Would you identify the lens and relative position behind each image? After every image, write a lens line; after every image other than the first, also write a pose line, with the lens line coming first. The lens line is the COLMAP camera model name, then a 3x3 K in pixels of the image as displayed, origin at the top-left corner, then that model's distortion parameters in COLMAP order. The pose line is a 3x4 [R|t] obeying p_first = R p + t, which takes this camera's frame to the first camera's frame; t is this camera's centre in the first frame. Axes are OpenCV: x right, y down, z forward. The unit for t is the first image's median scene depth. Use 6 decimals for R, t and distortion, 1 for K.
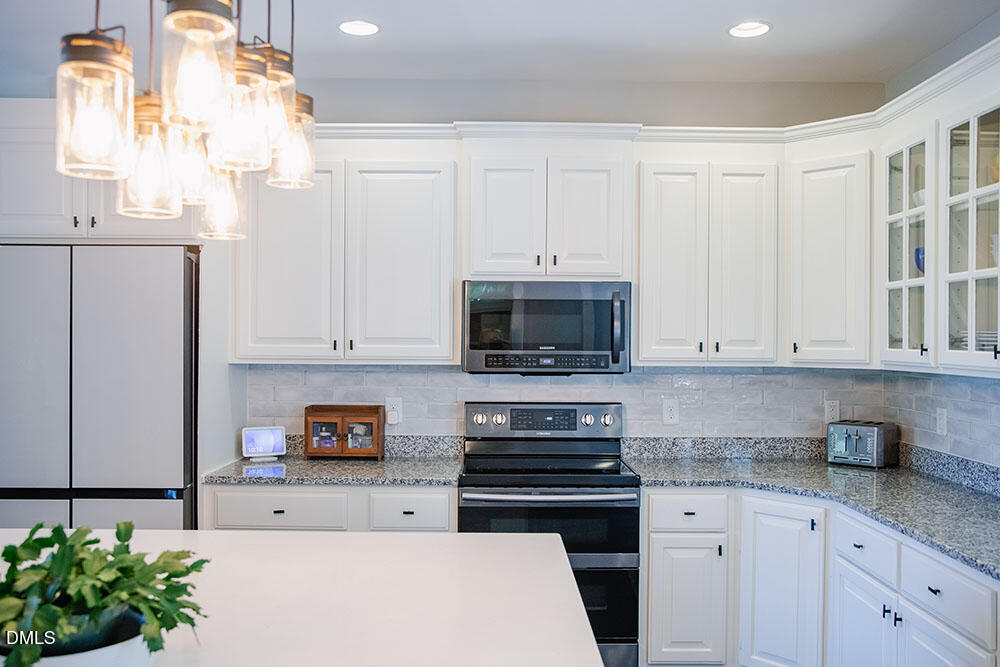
lens RADIAL K [[867.0, 0, 500.0], [0, 867.0, 333.5], [0, 0, 1]] dist [-0.042345, 0.106885]
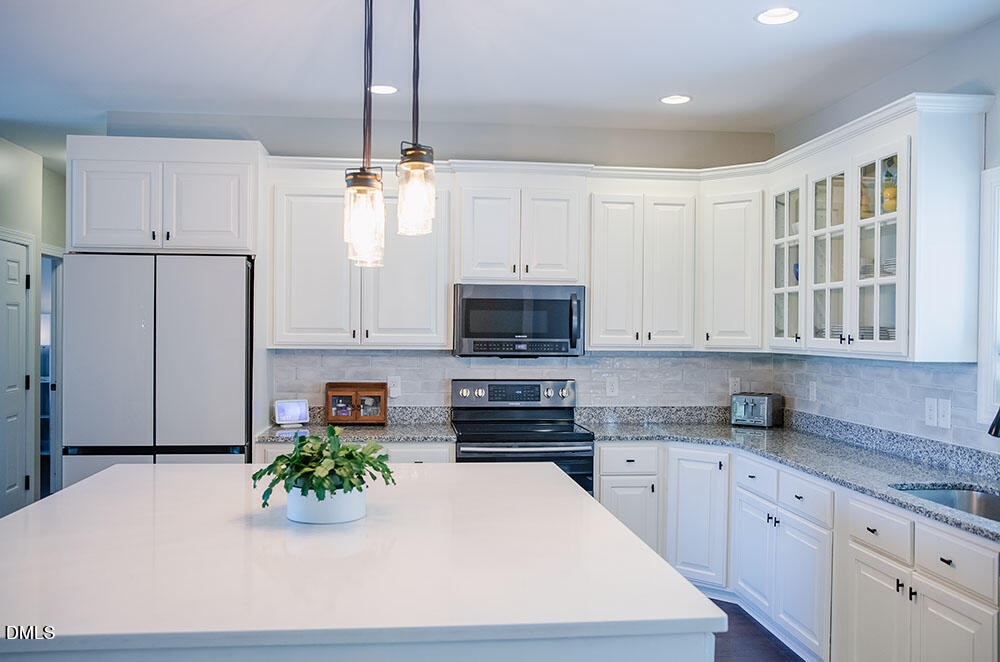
lens RADIAL K [[884.8, 0, 500.0], [0, 884.8, 331.0], [0, 0, 1]] dist [0.002702, 0.001907]
pose [[0.994418, 0.001933, 0.105493, -0.114716], [-0.002678, 0.999972, 0.006920, -0.000576], [-0.105476, -0.007164, 0.994396, -0.306794]]
